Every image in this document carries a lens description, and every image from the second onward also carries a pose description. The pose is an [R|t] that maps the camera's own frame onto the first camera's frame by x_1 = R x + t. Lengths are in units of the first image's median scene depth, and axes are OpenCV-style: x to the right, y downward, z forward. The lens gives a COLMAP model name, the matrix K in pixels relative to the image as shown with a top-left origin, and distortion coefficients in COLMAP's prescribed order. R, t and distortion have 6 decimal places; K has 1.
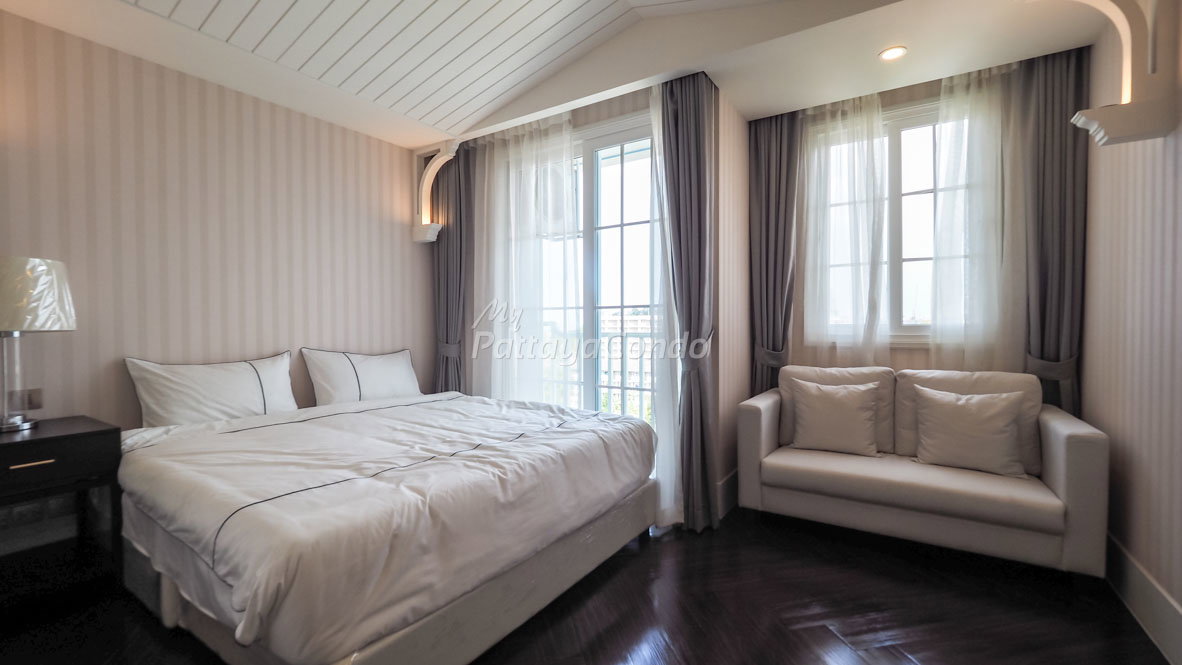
lens RADIAL K [[496.1, 0, 577.2], [0, 496.1, 330.6], [0, 0, 1]] dist [-0.017055, -0.000127]
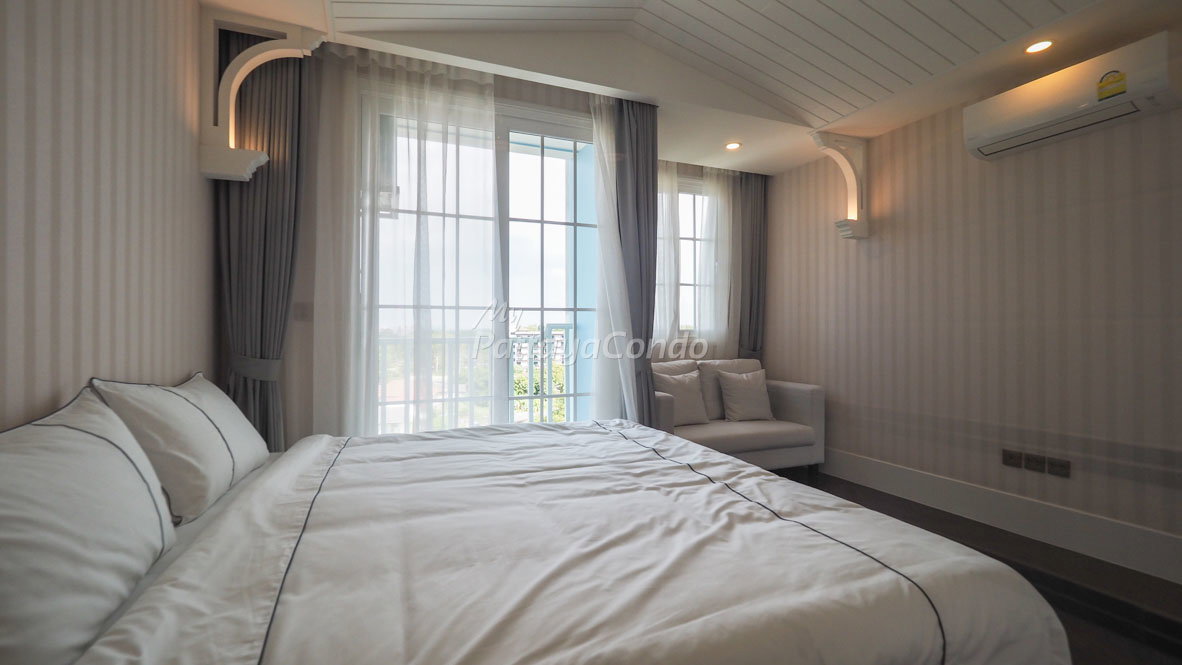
lens RADIAL K [[496.1, 0, 577.2], [0, 496.1, 330.6], [0, 0, 1]] dist [-0.017055, -0.000127]
pose [[0.562100, 0.004355, 0.827058, -0.647260], [0.003365, 0.999966, -0.007552, -0.000017], [-0.827063, 0.007028, 0.562066, 0.422123]]
